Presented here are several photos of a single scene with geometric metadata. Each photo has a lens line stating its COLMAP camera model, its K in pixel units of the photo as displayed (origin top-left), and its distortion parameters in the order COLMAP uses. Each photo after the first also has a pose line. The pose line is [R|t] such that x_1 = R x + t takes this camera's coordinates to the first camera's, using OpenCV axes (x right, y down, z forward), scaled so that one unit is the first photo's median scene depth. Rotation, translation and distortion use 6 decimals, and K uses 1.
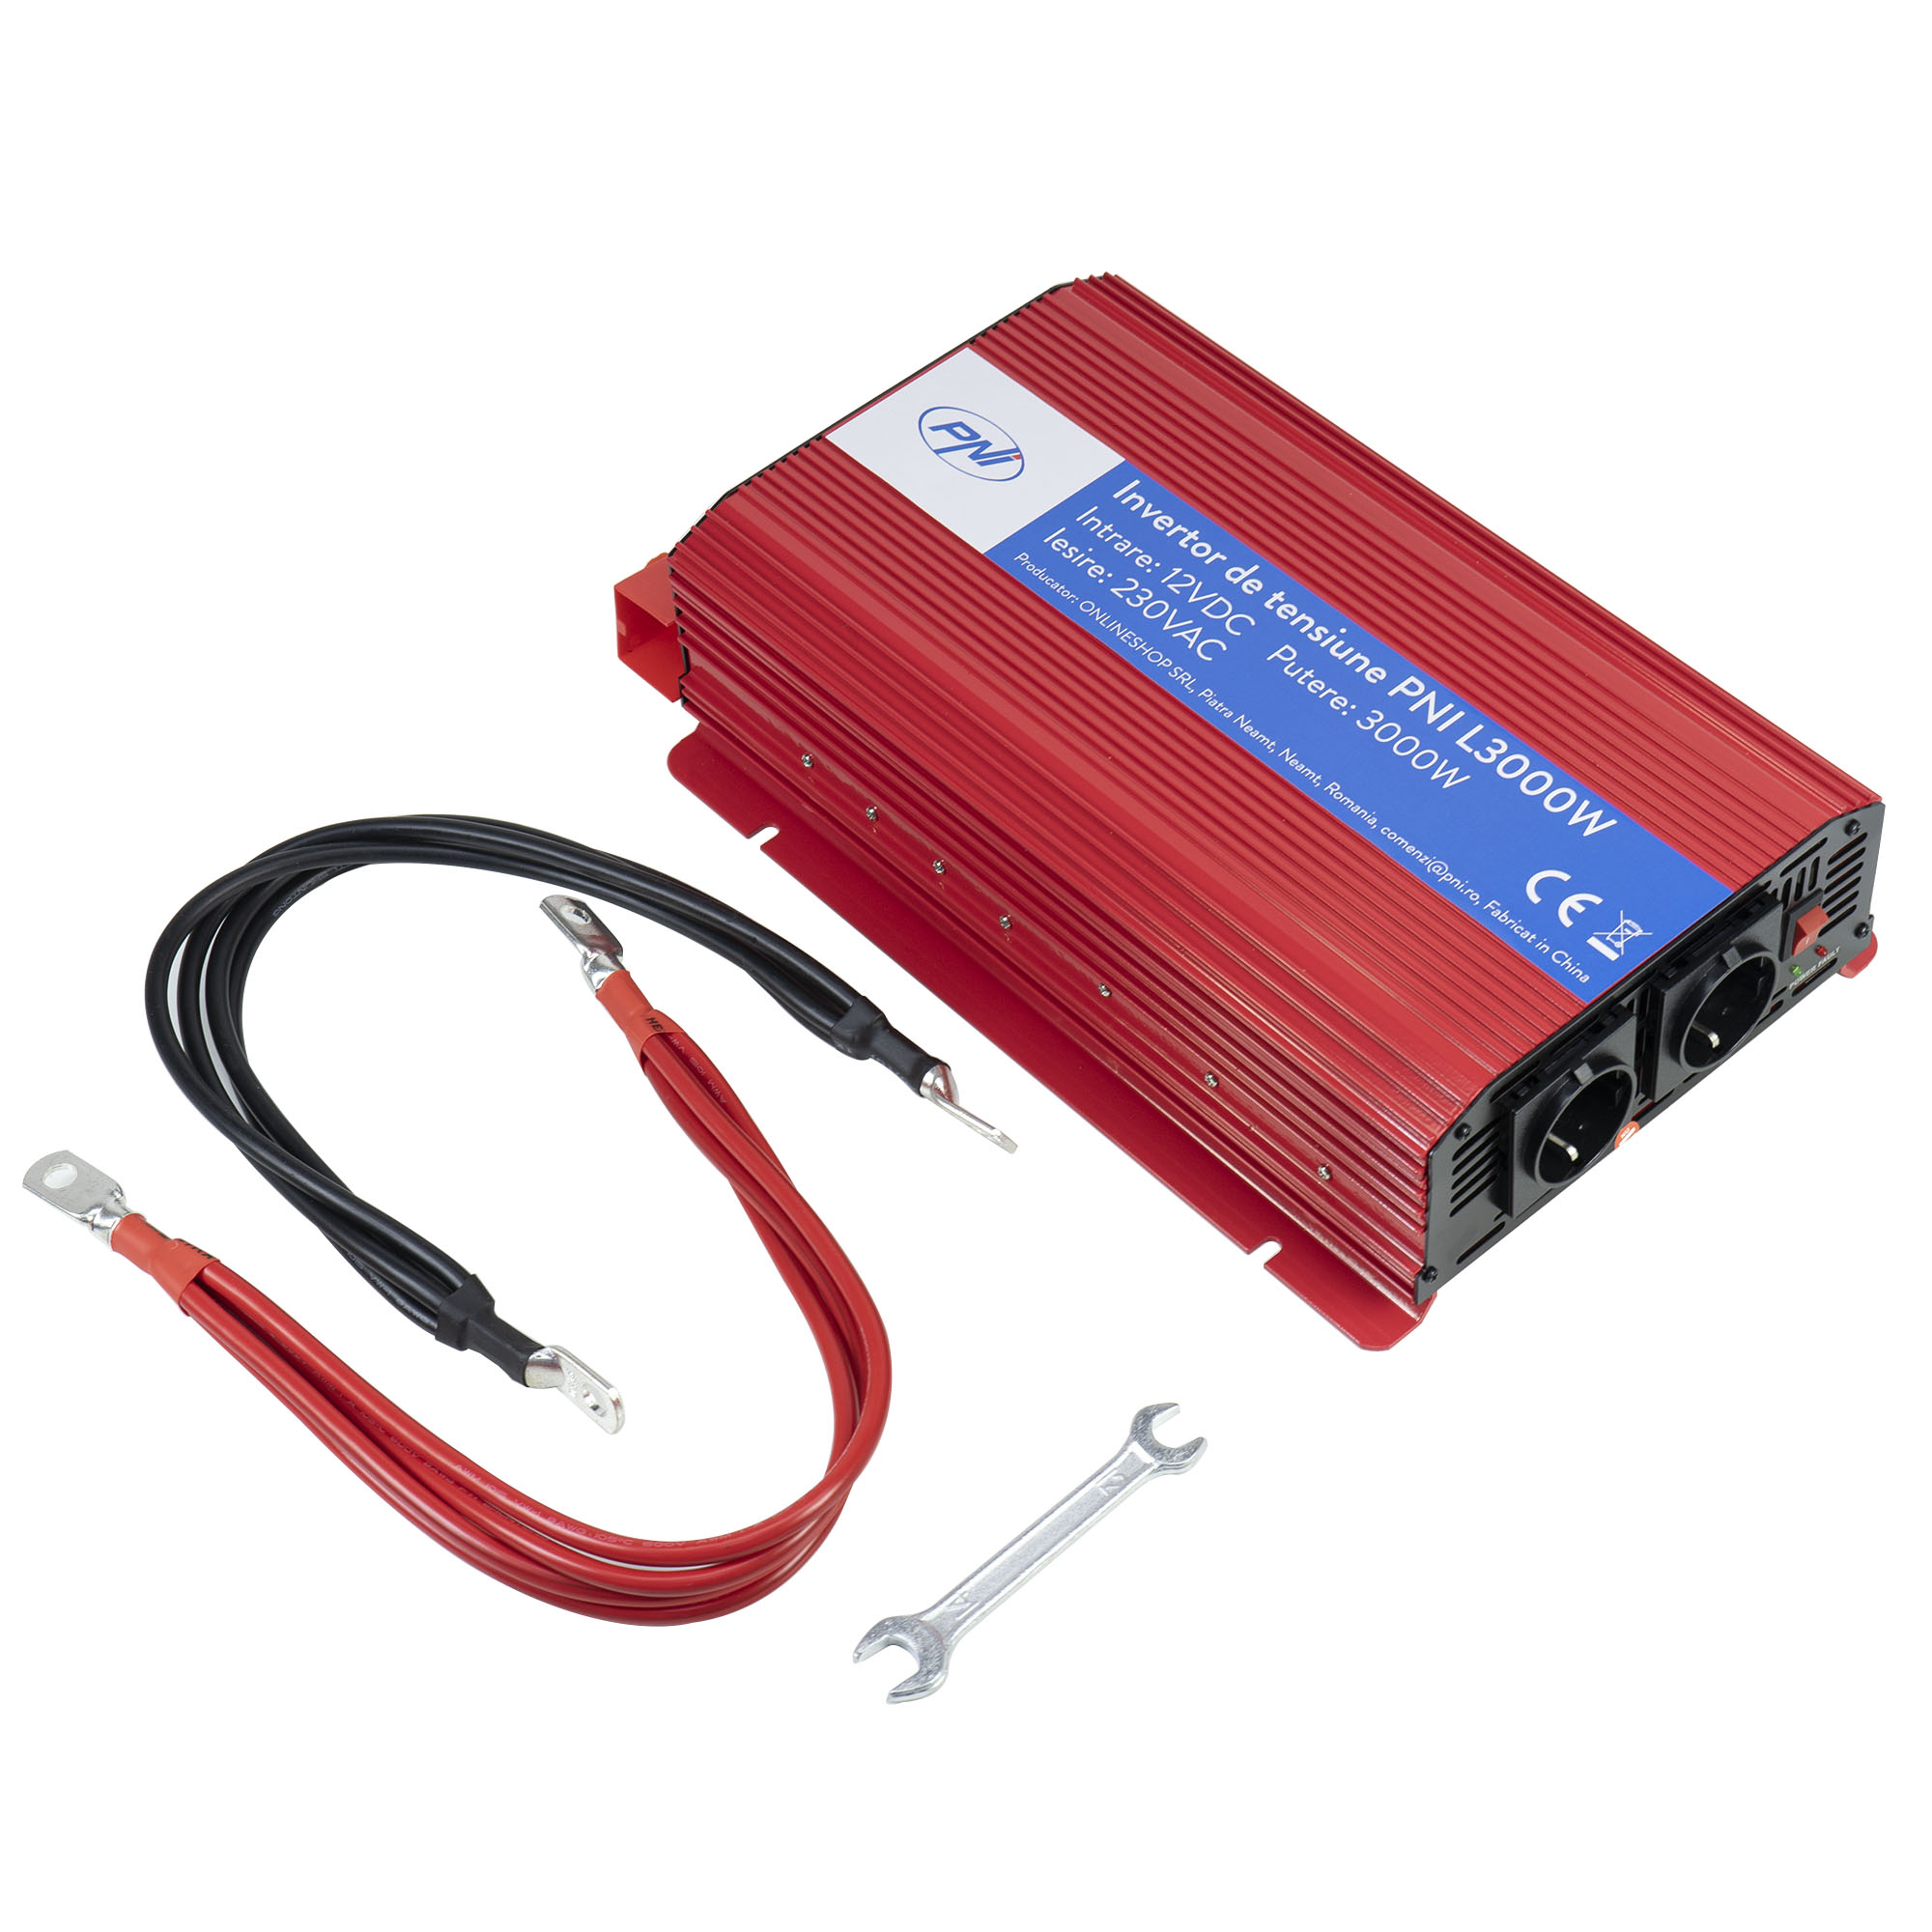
lens RADIAL K [[4097.8, 0, 1065.9], [0, 4097.8, 968.9], [0, 0, 1]] dist [0.048438, -0.154009]
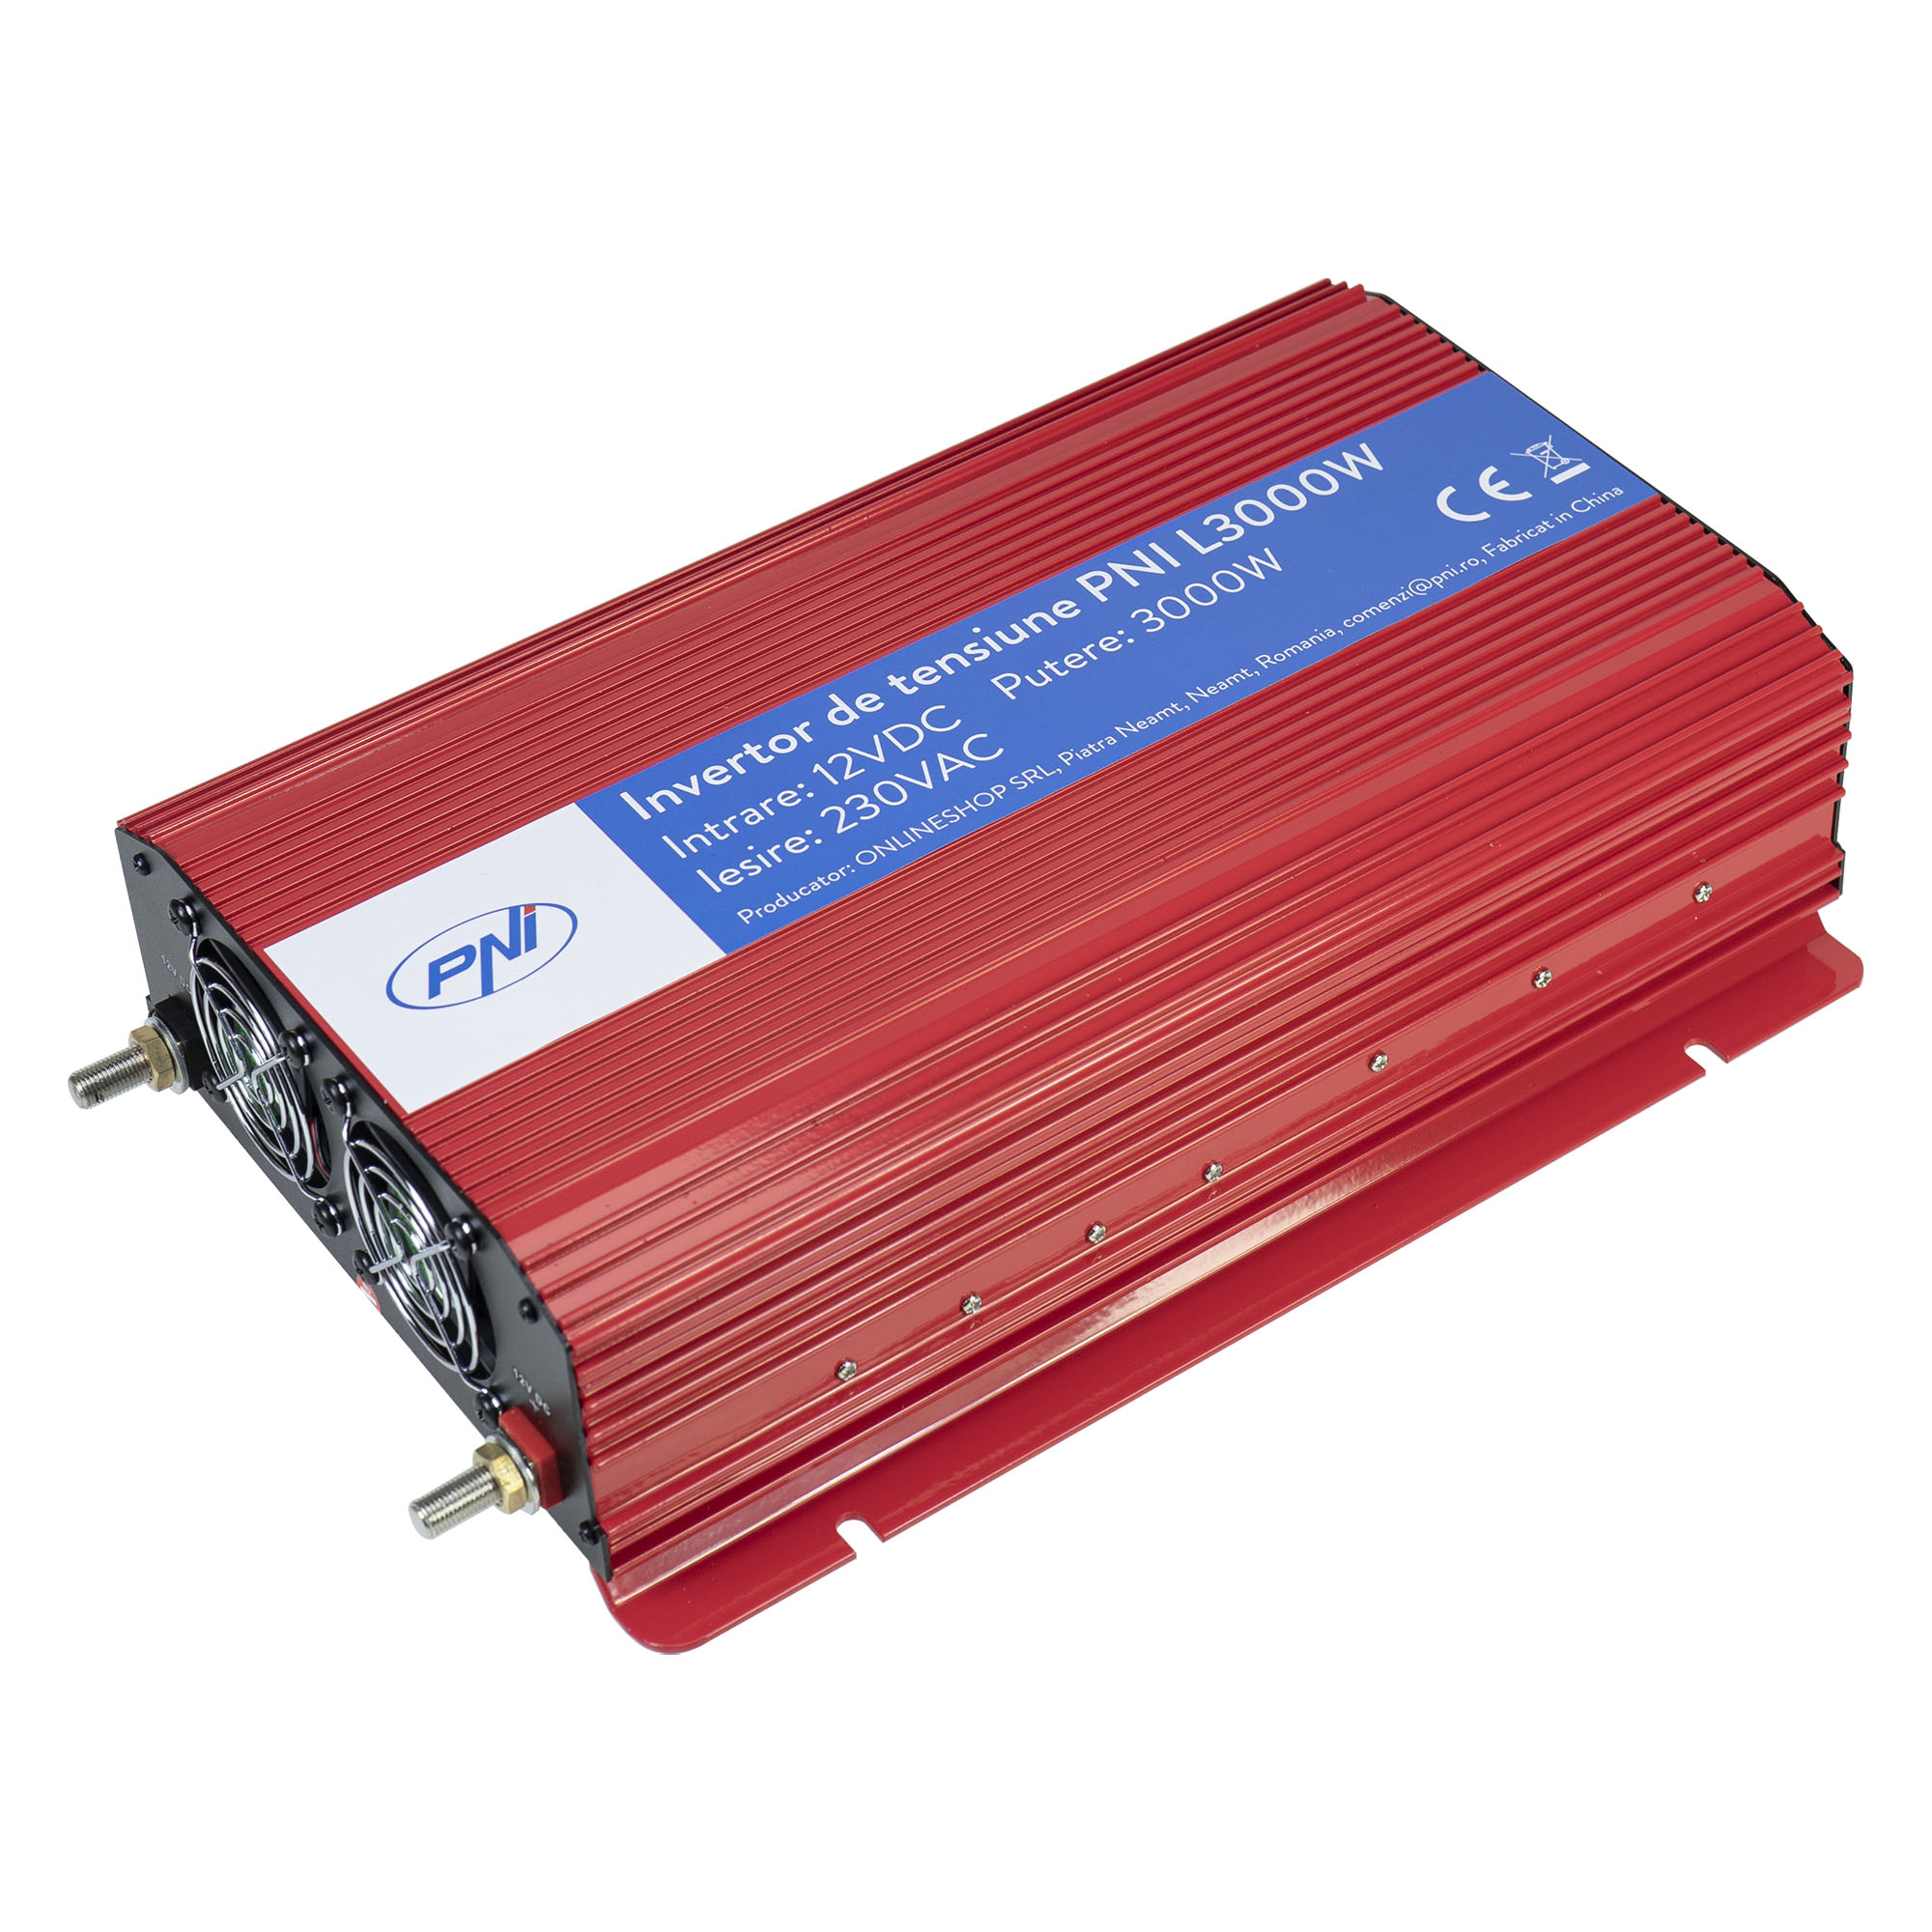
lens RADIAL K [[4242.8, 0, 966.8], [0, 4242.8, 1128.1], [0, 0, 1]] dist [0.041739, 0.108395]
pose [[0.130123, -0.687320, 0.714604, -0.545758], [0.771133, 0.523192, 0.362799, -0.316173], [-0.623235, 0.503847, 0.598095, 0.584627]]
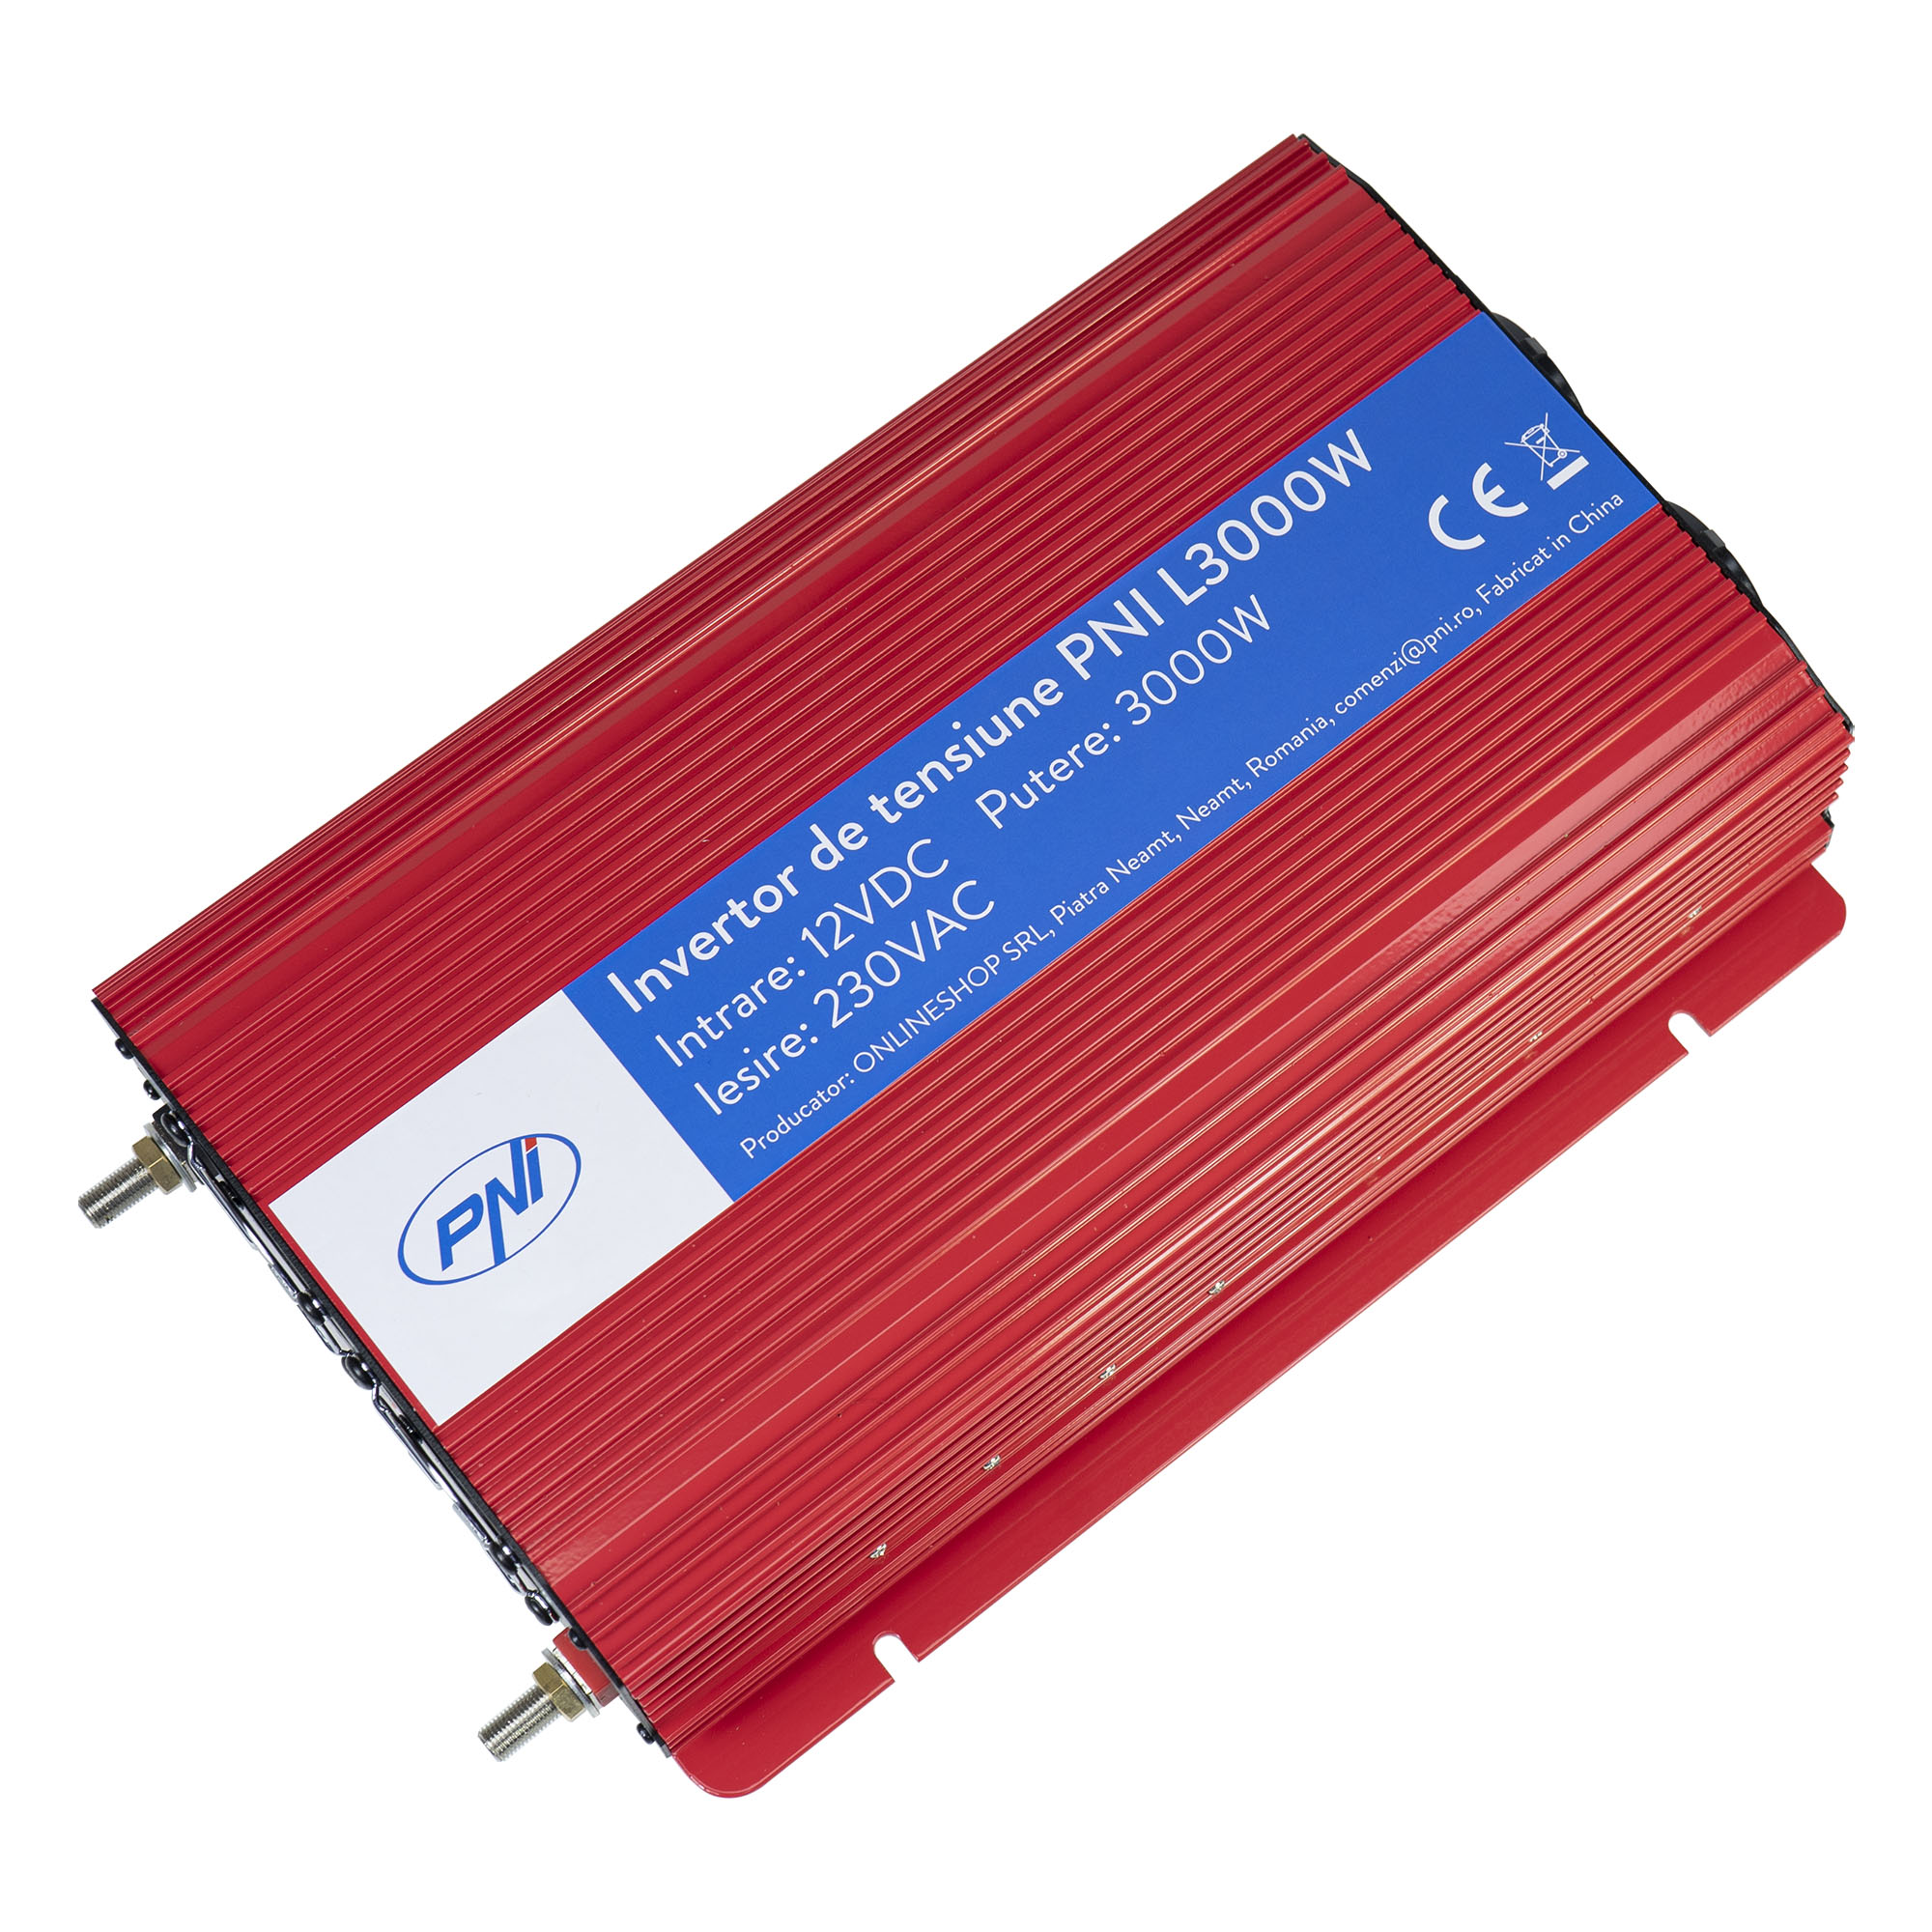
lens RADIAL K [[4097.8, 0, 1065.9], [0, 4097.8, 968.9], [0, 0, 1]] dist [0.048438, -0.154009]
pose [[0.068064, -0.936489, 0.344029, -0.218424], [0.768811, 0.269000, 0.580145, -0.473184], [-0.635843, 0.225007, 0.738292, 0.465799]]
